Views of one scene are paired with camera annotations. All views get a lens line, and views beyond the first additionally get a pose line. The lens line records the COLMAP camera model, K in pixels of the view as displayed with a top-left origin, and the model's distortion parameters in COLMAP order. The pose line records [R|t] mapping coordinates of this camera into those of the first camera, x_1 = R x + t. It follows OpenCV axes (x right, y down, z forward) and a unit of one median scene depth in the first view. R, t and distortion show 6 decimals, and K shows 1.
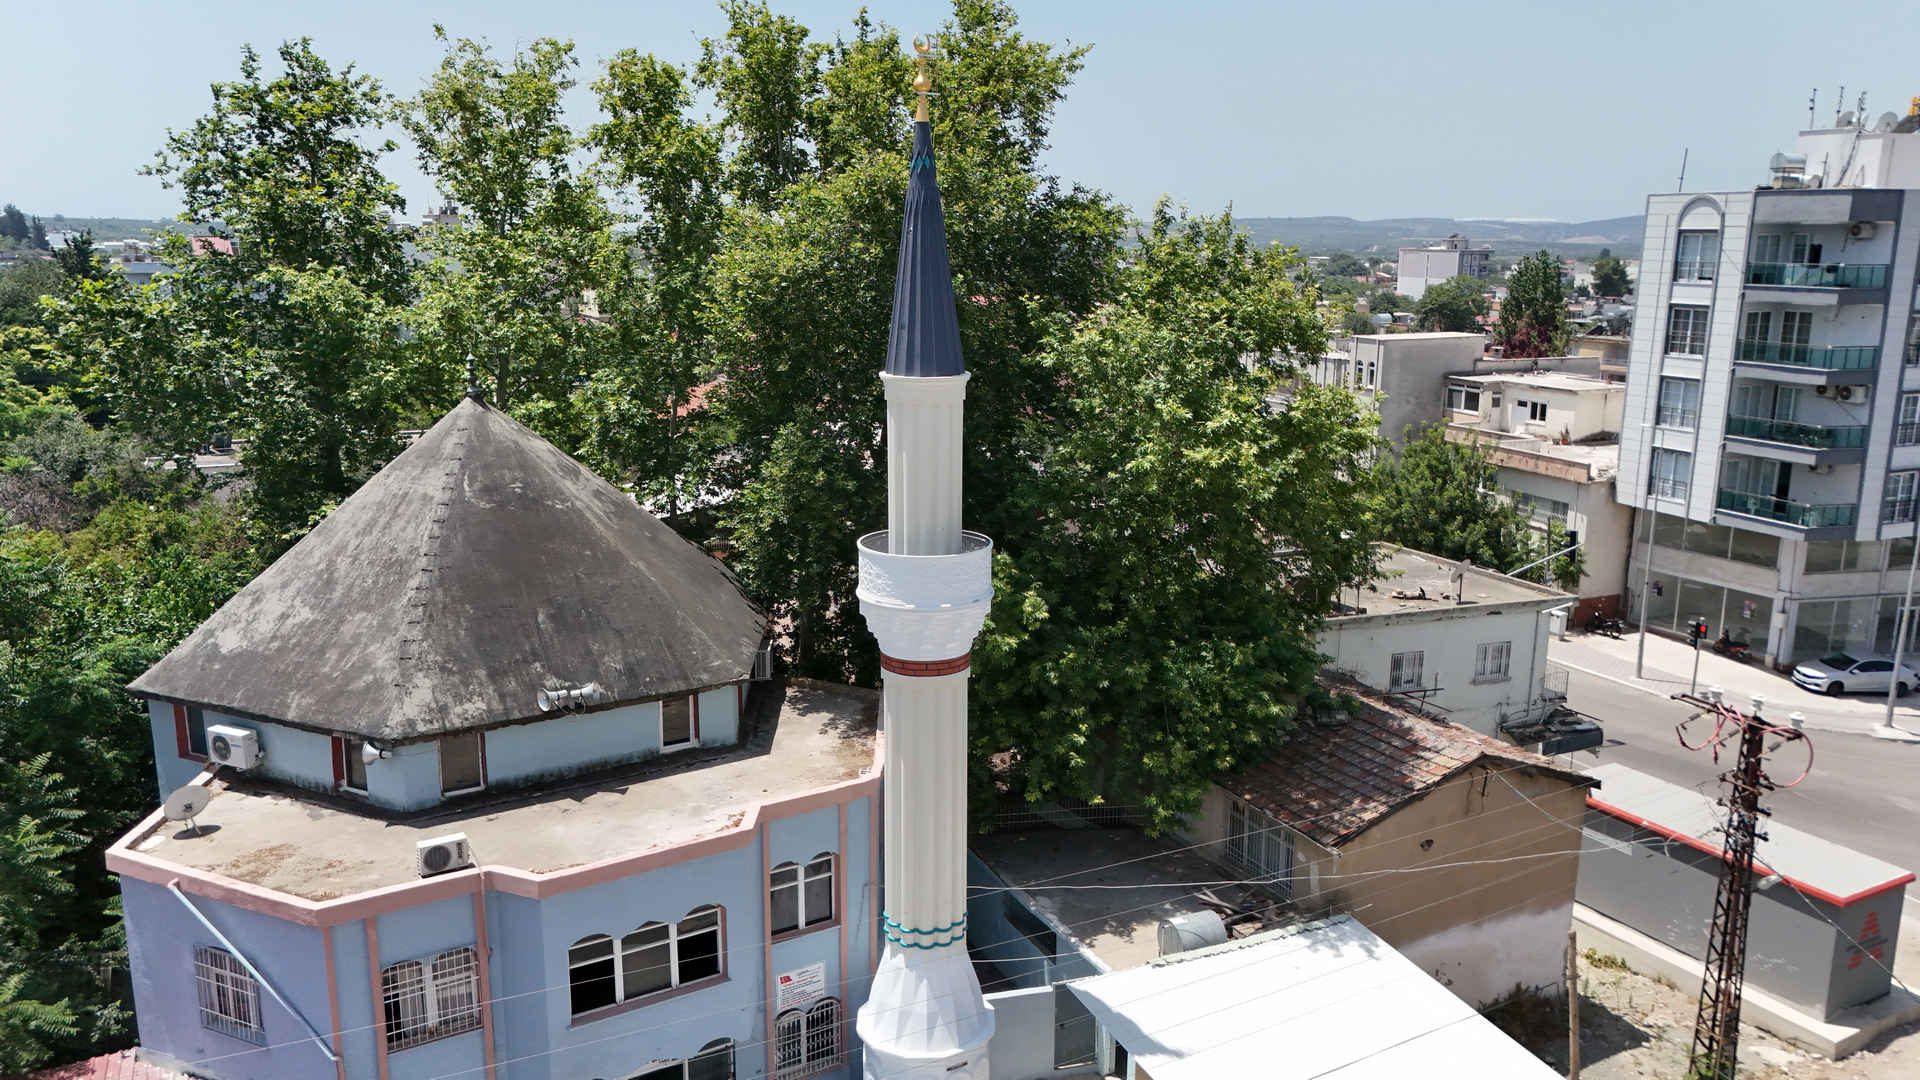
lens RADIAL K [[1416.8, 0, 964.8], [0, 1416.8, 536.6], [0, 0, 1]] dist [0.065608, -0.071763]
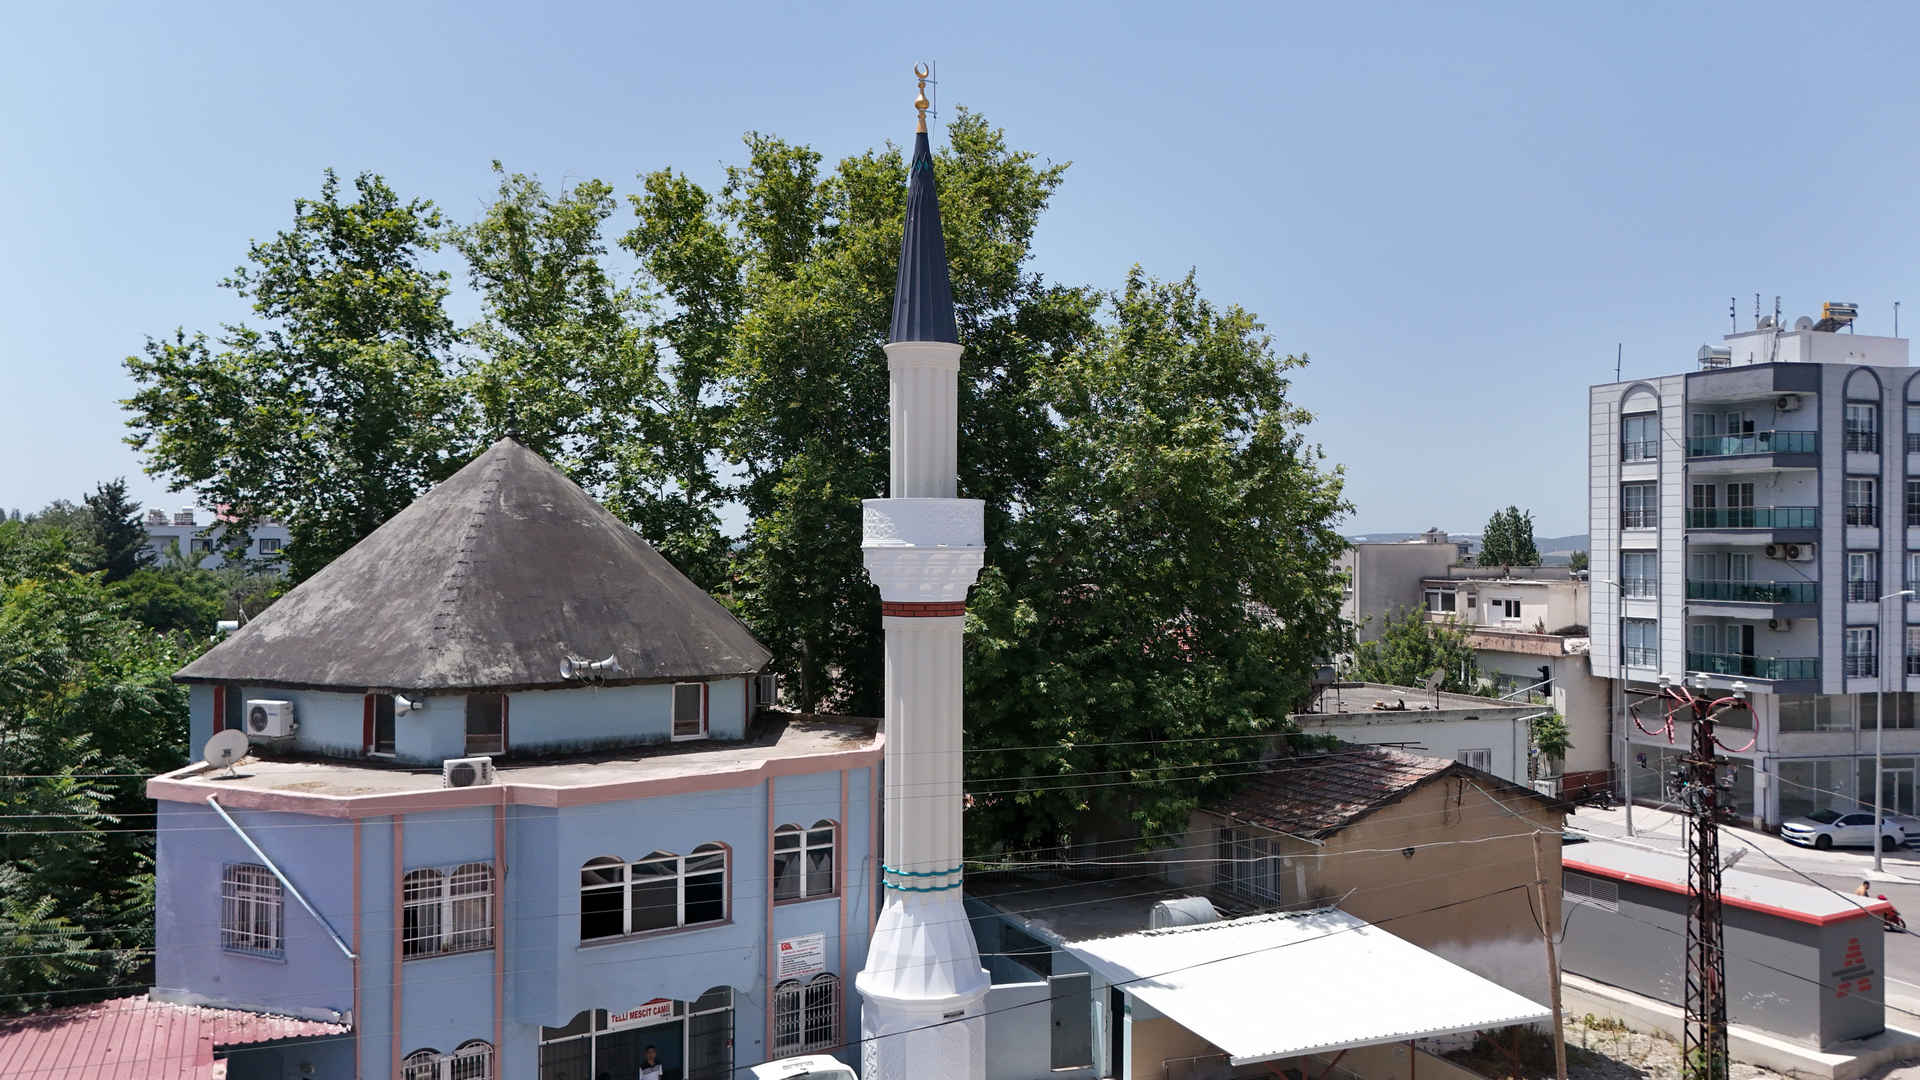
lens RADIAL K [[1416.8, 0, 966.2], [0, 1416.8, 537.8], [0, 0, 1]] dist [0.065608, -0.071763]
pose [[0.999978, -0.004524, 0.004882, -0.000135], [0.005479, 0.975971, -0.217831, 0.229768], [-0.003779, 0.217853, 0.975974, -0.058684]]
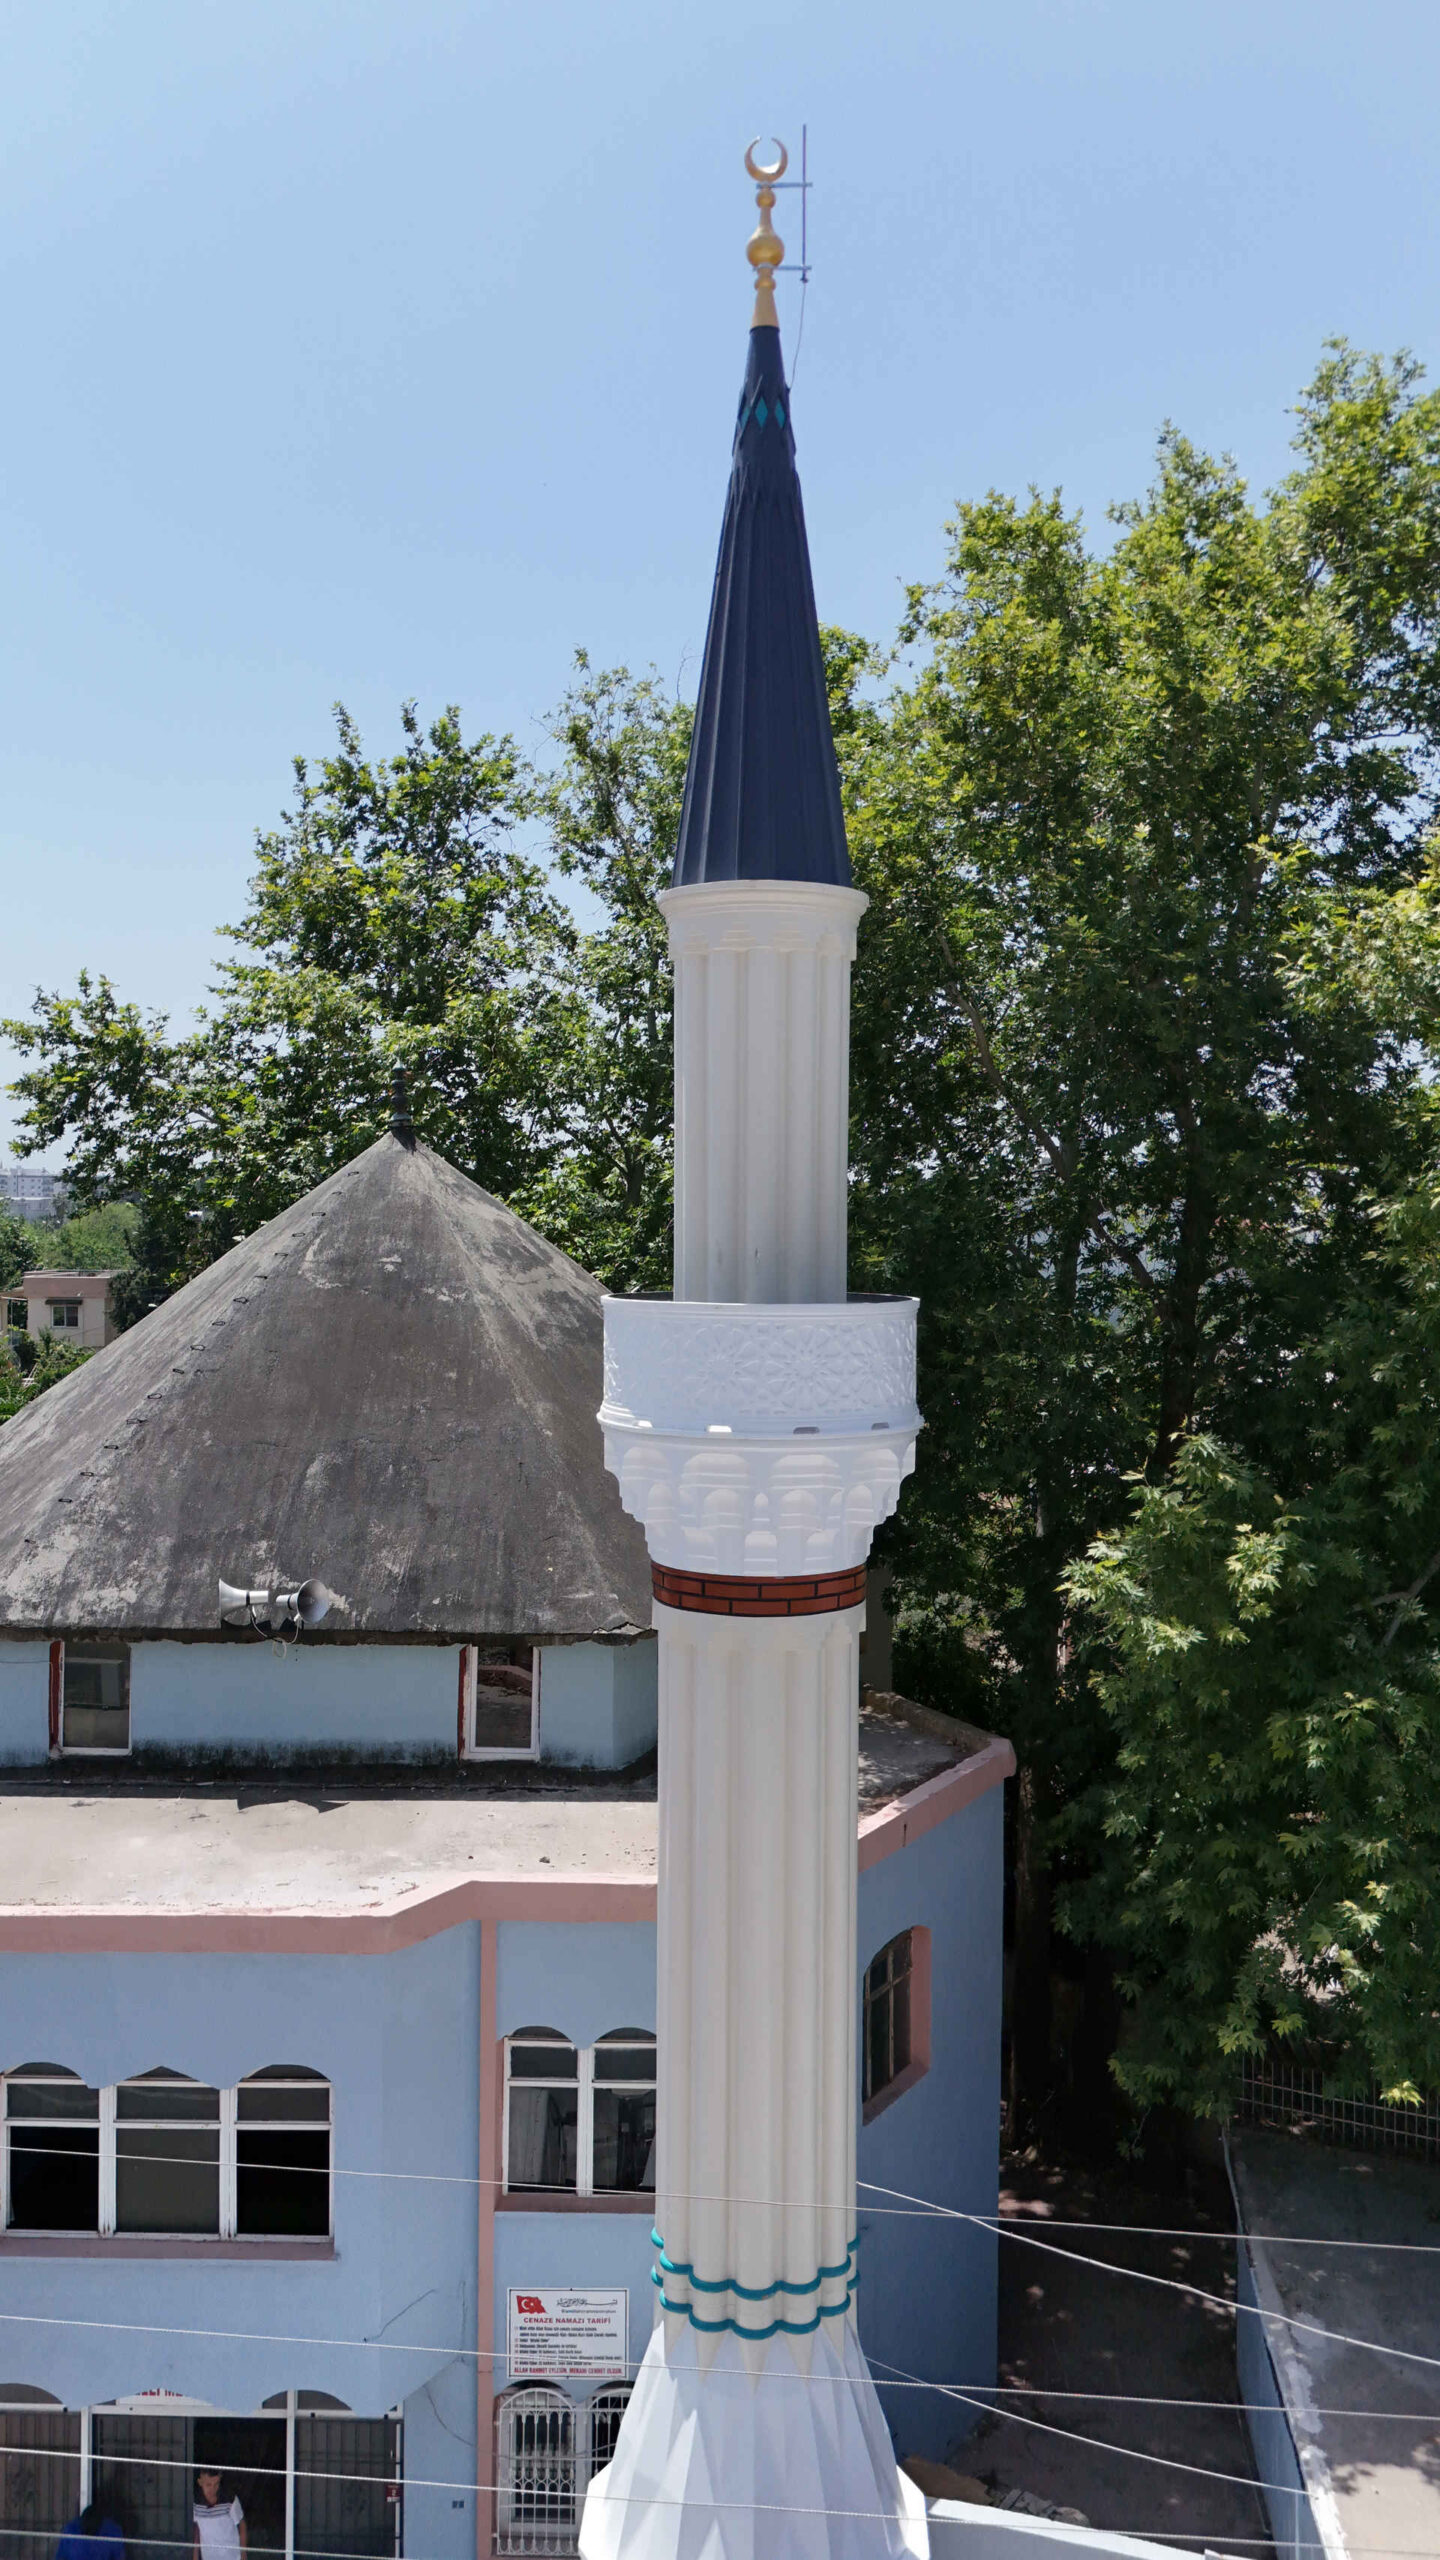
lens RADIAL K [[1889.1, 0, 720.8], [0, 1889.1, 1267.1], [0, 0, 1]] dist [0.065608, -0.071763]
pose [[0.830015, 0.016433, -0.557498, 0.235088], [-0.121465, 0.980900, -0.151925, 0.069544], [0.544354, 0.193816, 0.816158, 0.444920]]
